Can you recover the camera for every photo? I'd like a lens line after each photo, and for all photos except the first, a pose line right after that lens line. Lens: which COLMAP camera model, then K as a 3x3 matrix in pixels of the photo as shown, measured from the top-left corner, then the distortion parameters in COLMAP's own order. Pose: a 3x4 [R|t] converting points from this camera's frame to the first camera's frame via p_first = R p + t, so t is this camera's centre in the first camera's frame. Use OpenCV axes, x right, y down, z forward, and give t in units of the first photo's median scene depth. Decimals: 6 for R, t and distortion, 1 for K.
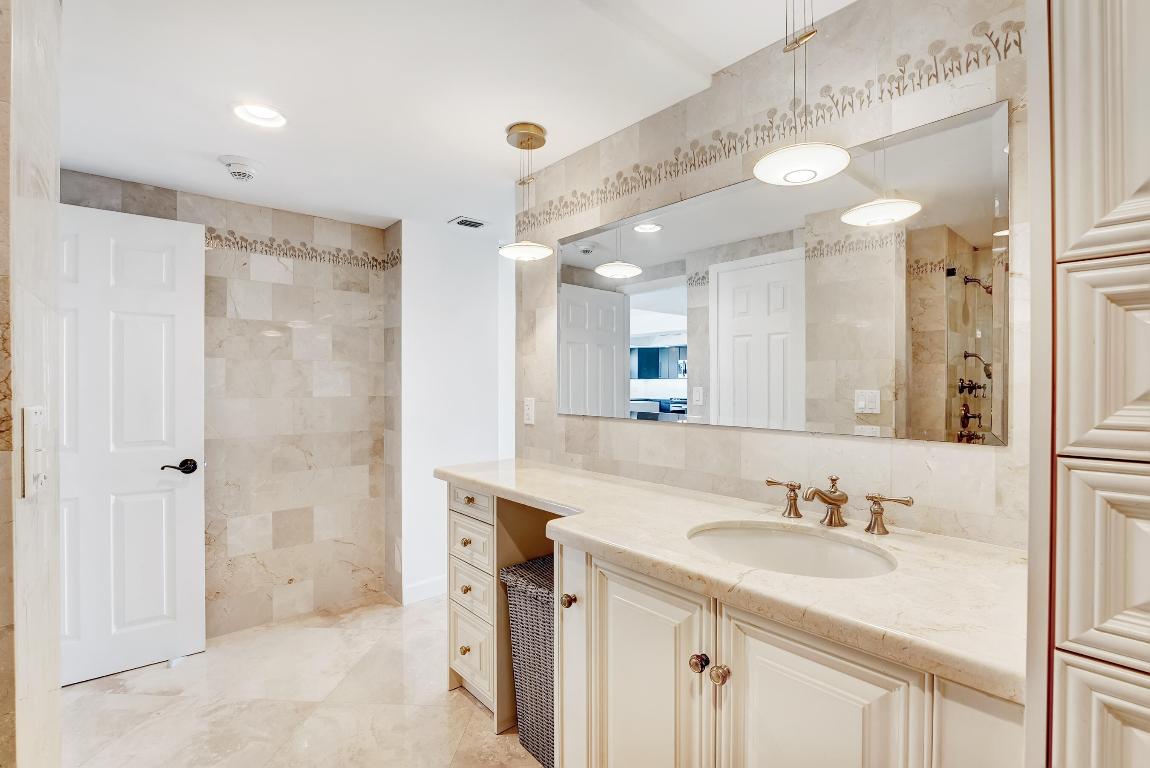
lens RADIAL K [[535.6, 0, 573.7], [0, 535.6, 385.2], [0, 0, 1]] dist [-0.016845, 0.000474]
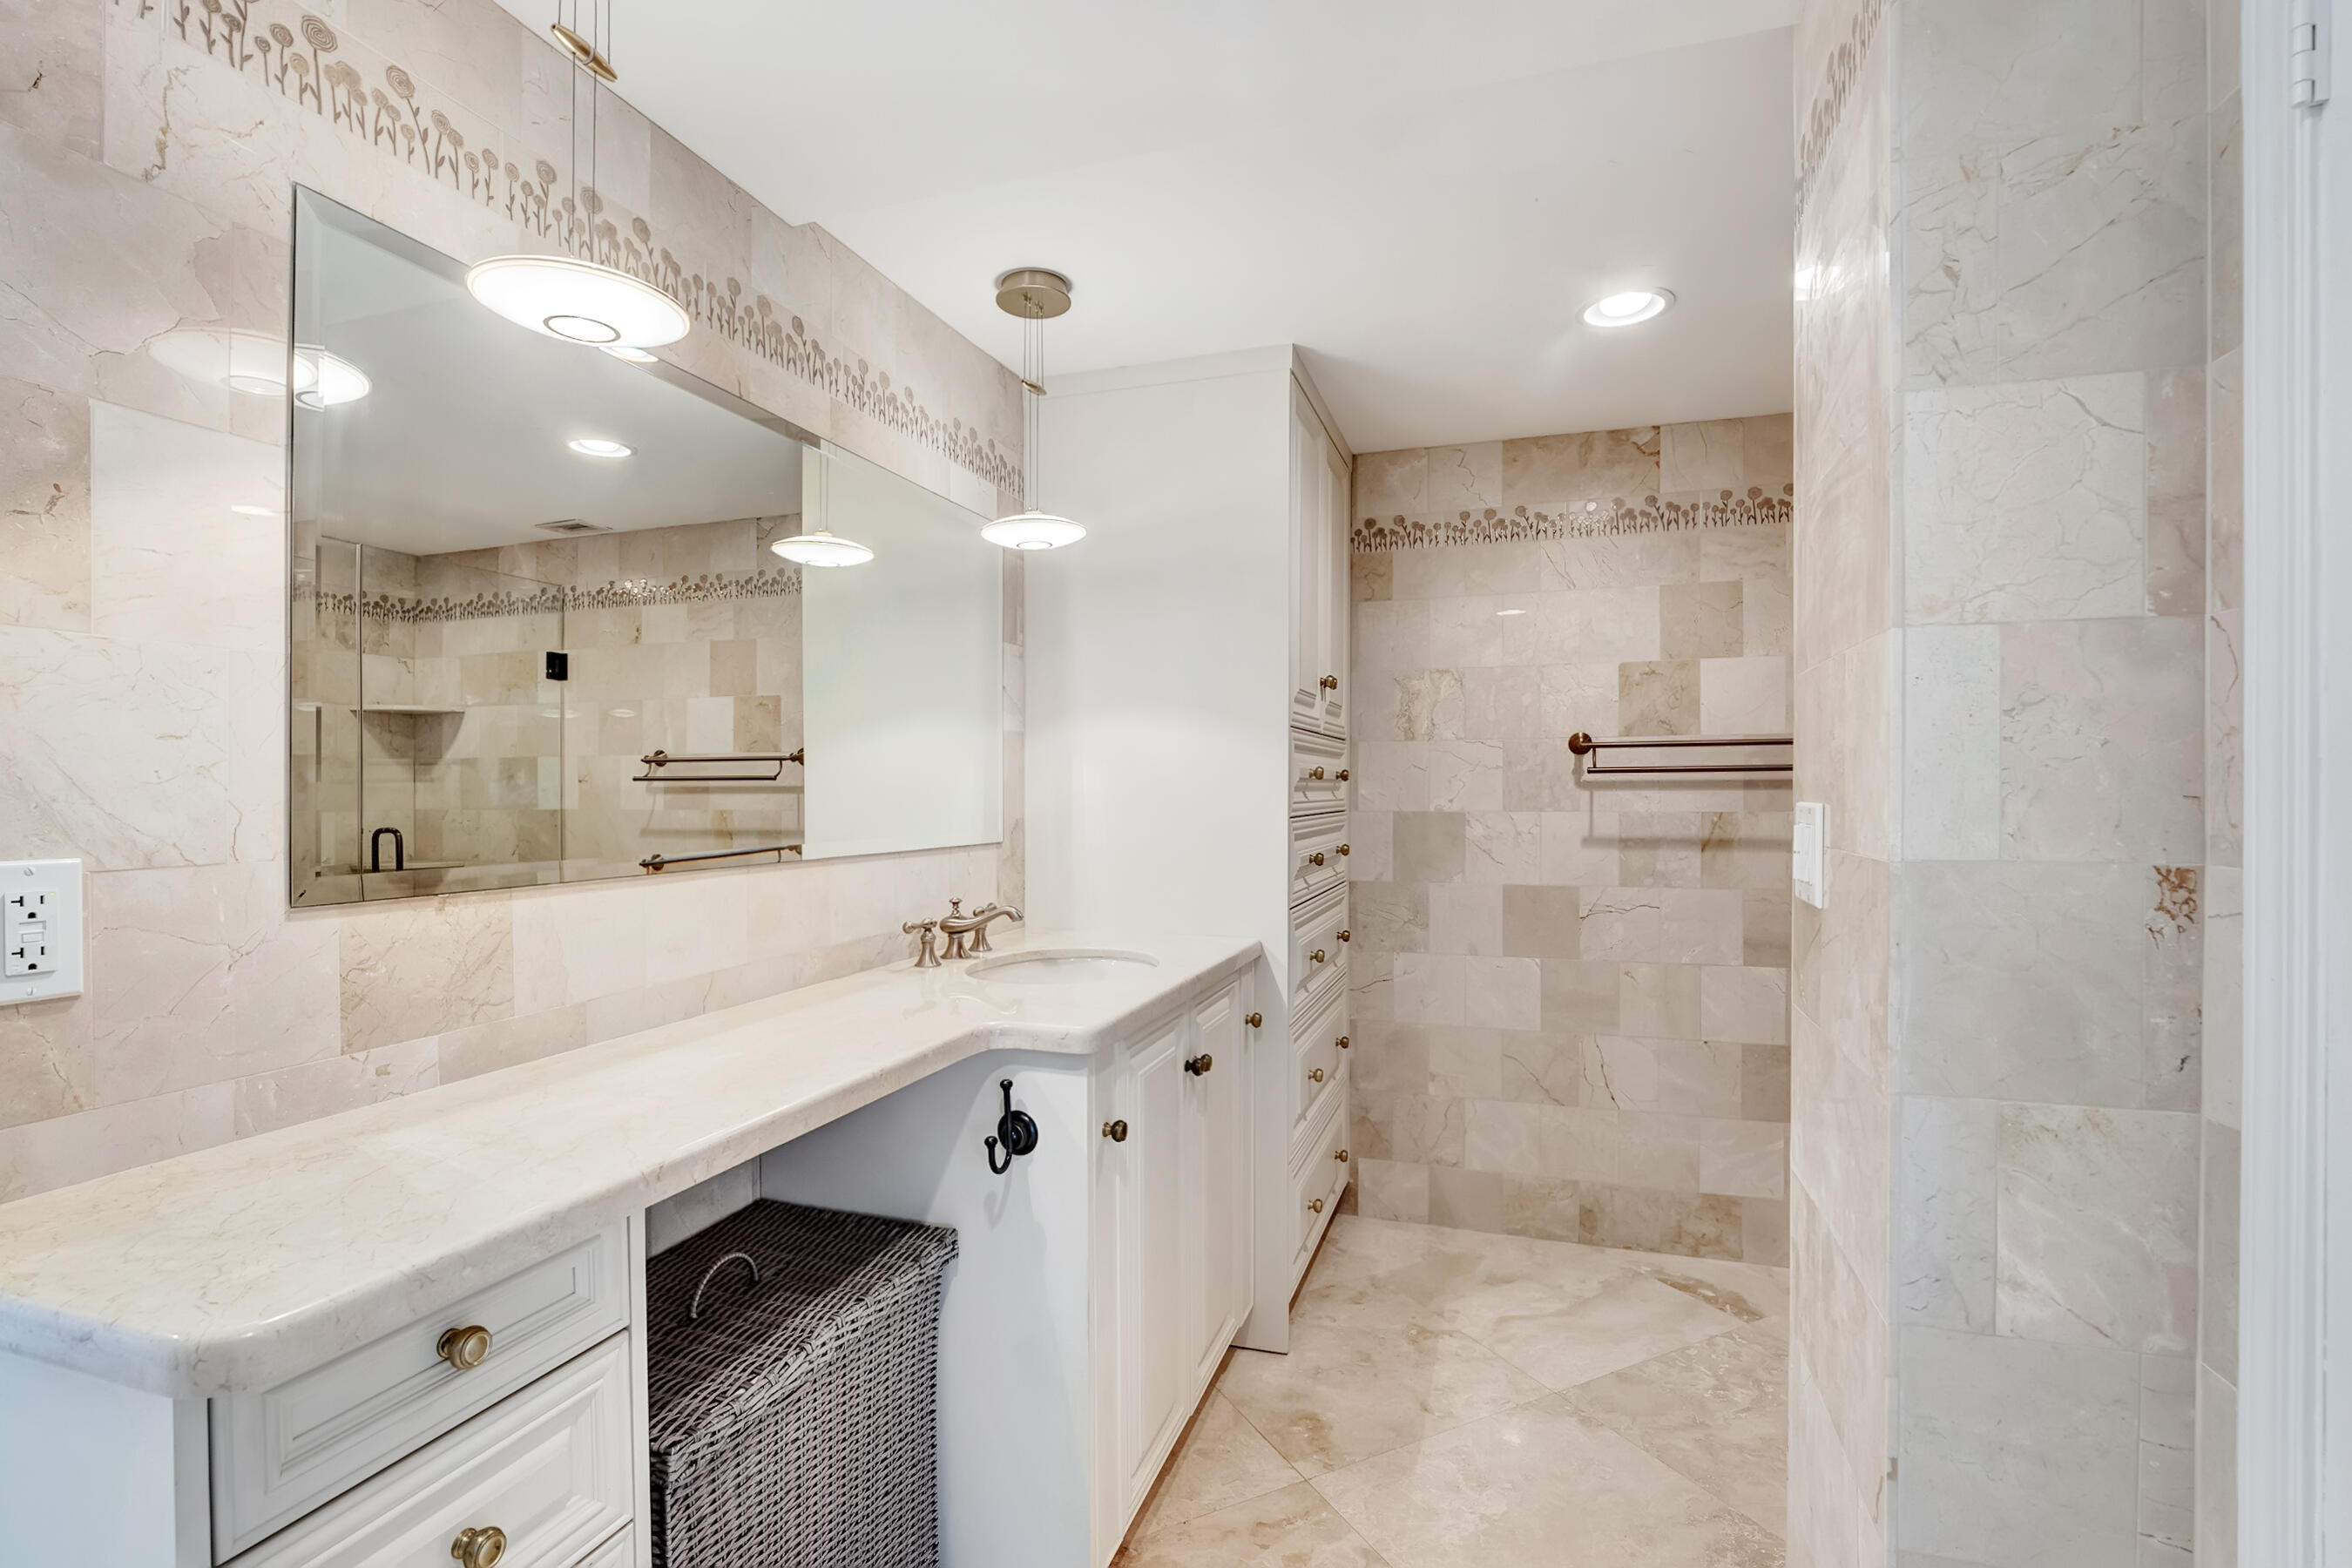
lens RADIAL K [[1095.4, 0, 1173.3], [0, 1095.4, 786.5], [0, 0, 1]] dist [-0.016845, 0.000474]
pose [[-0.513269, -0.005203, 0.858212, -0.922295], [-0.002809, 0.999986, 0.004383, -0.006900], [-0.858223, -0.000161, -0.513276, 1.298997]]
